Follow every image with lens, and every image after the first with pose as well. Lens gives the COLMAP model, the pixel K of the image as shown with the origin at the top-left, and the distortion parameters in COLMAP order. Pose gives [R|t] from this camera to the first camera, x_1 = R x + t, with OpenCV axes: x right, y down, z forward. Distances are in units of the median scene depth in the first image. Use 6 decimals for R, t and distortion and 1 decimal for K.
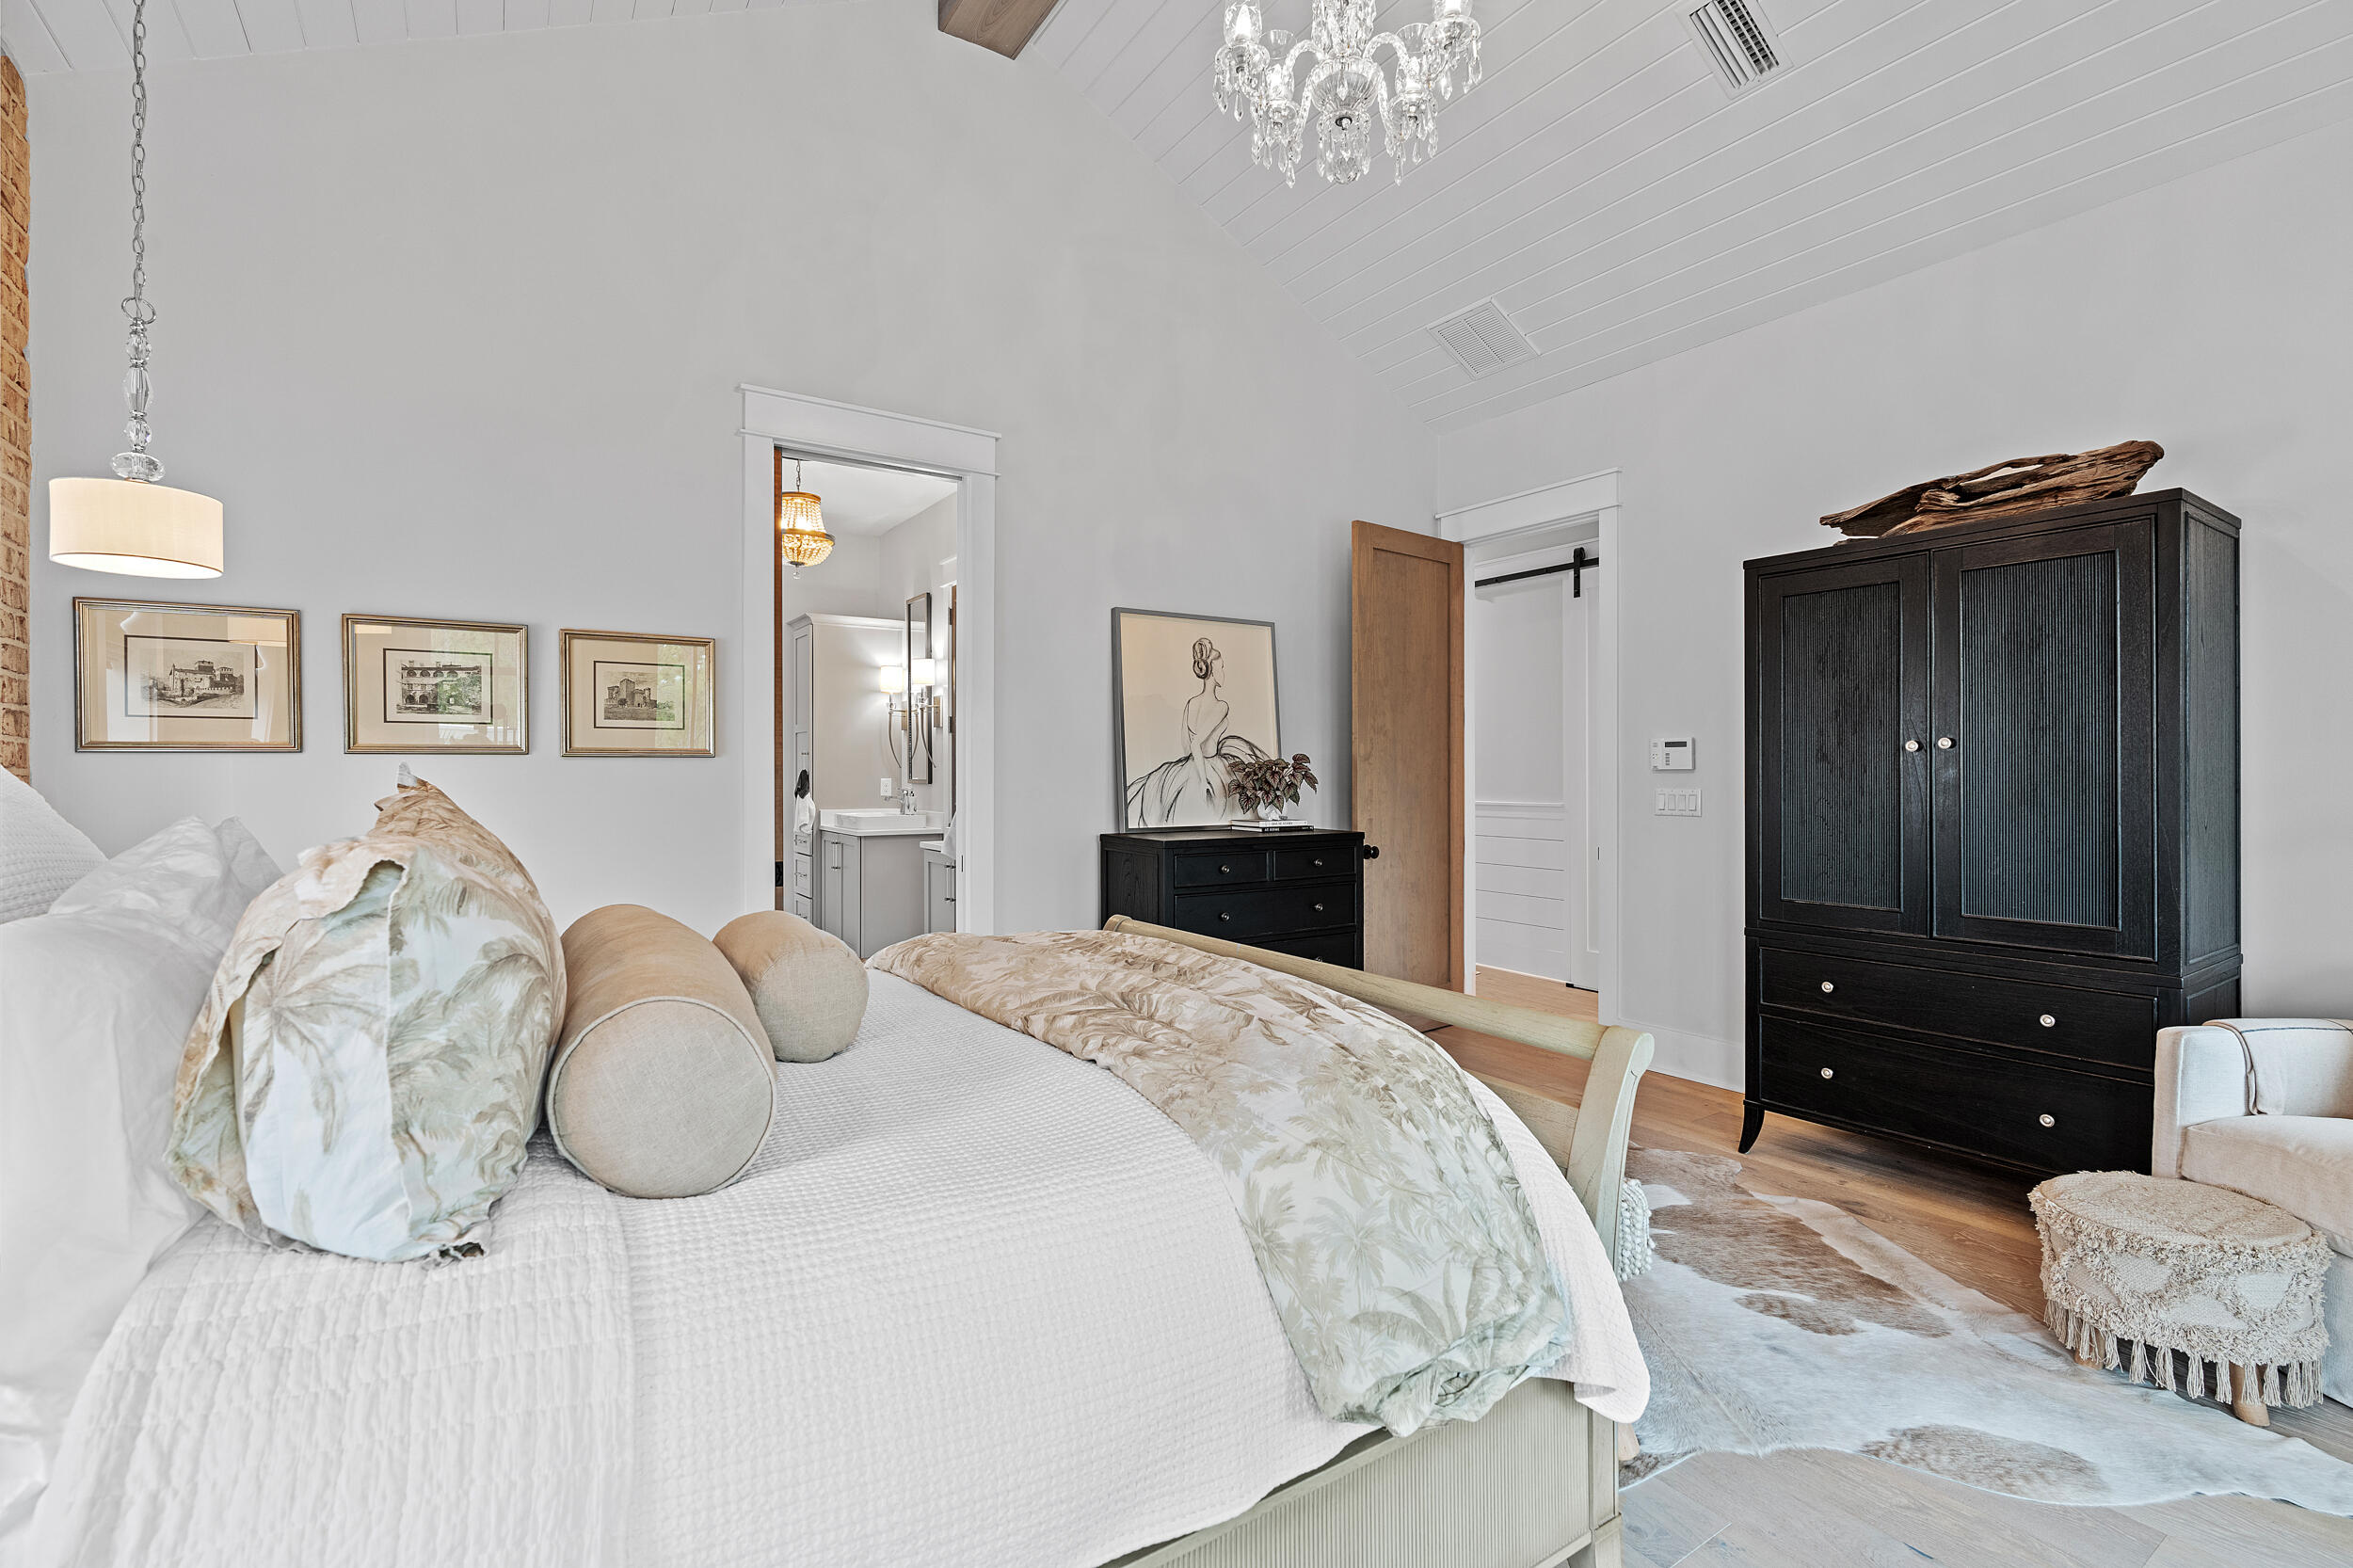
lens RADIAL K [[1062.9, 0, 1184.1], [0, 1062.9, 772.1], [0, 0, 1]] dist [-0.001350, 0.000259]
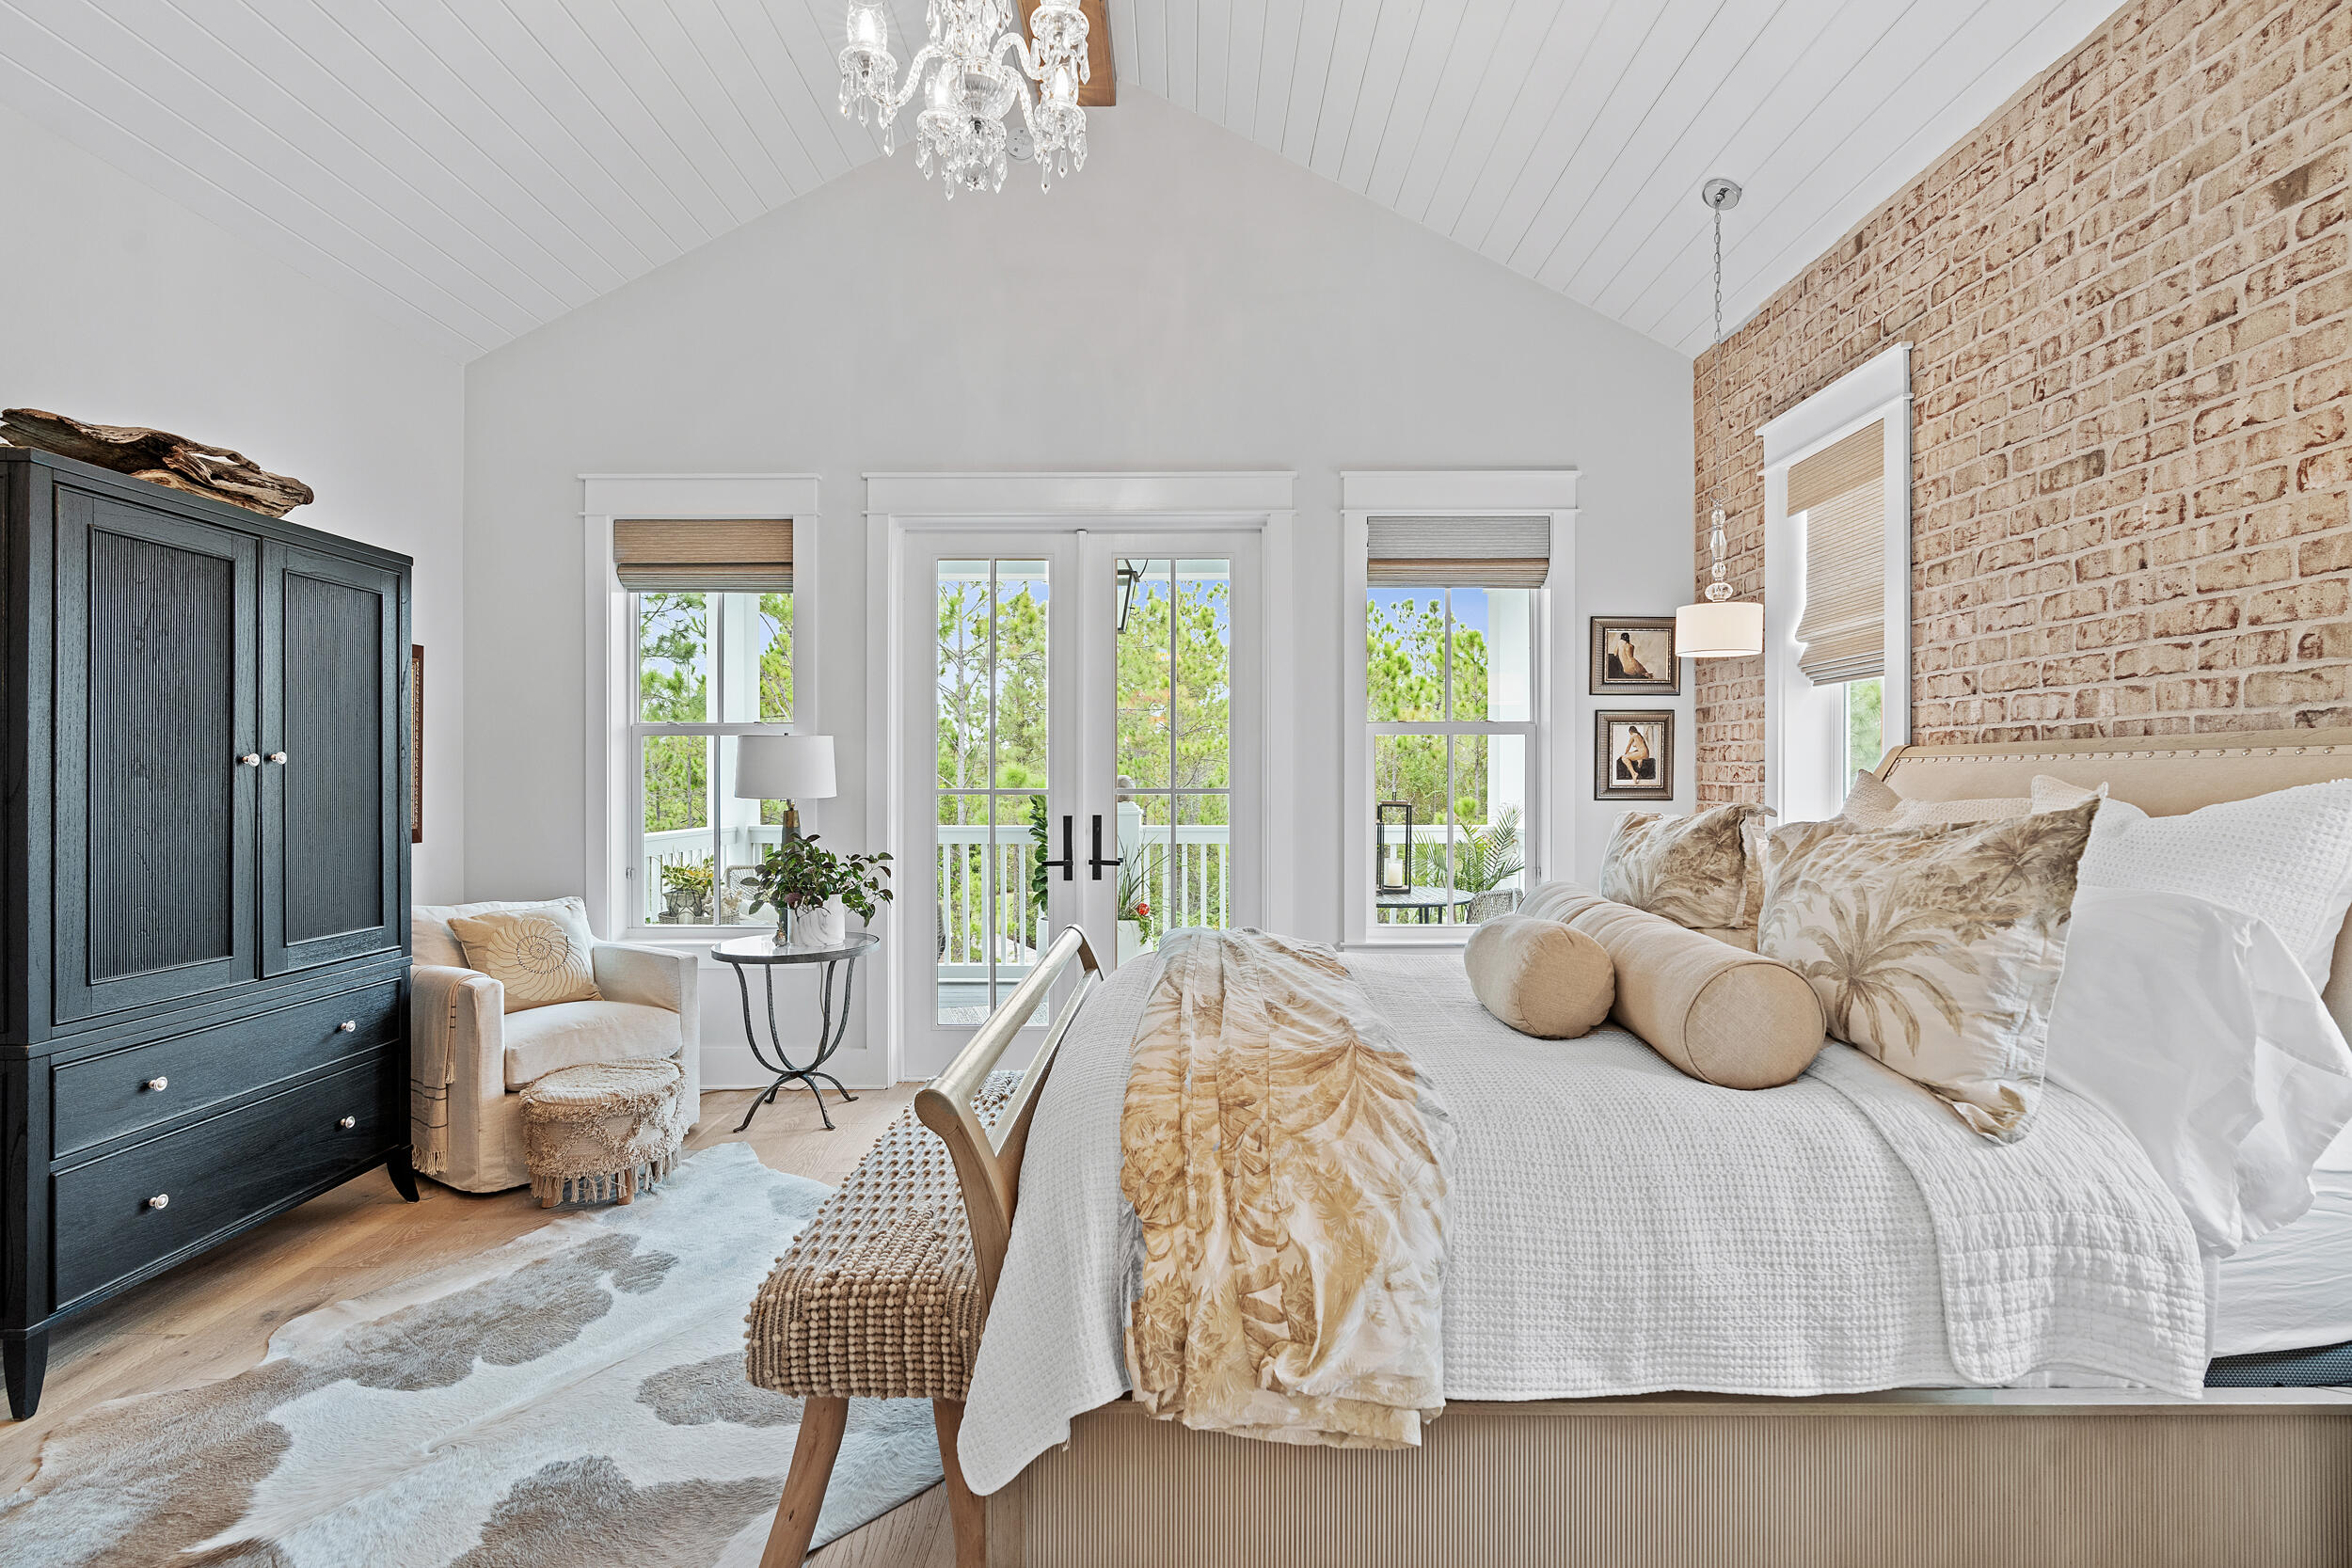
lens RADIAL K [[1062.4, 0, 1183.6], [0, 1062.4, 772.1], [0, 0, 1]] dist [-0.001350, 0.000259]
pose [[-0.824207, 0.008218, 0.566229, -0.433123], [0.007306, 0.999966, -0.003878, -0.004665], [-0.566241, 0.000940, -0.824239, 1.327261]]
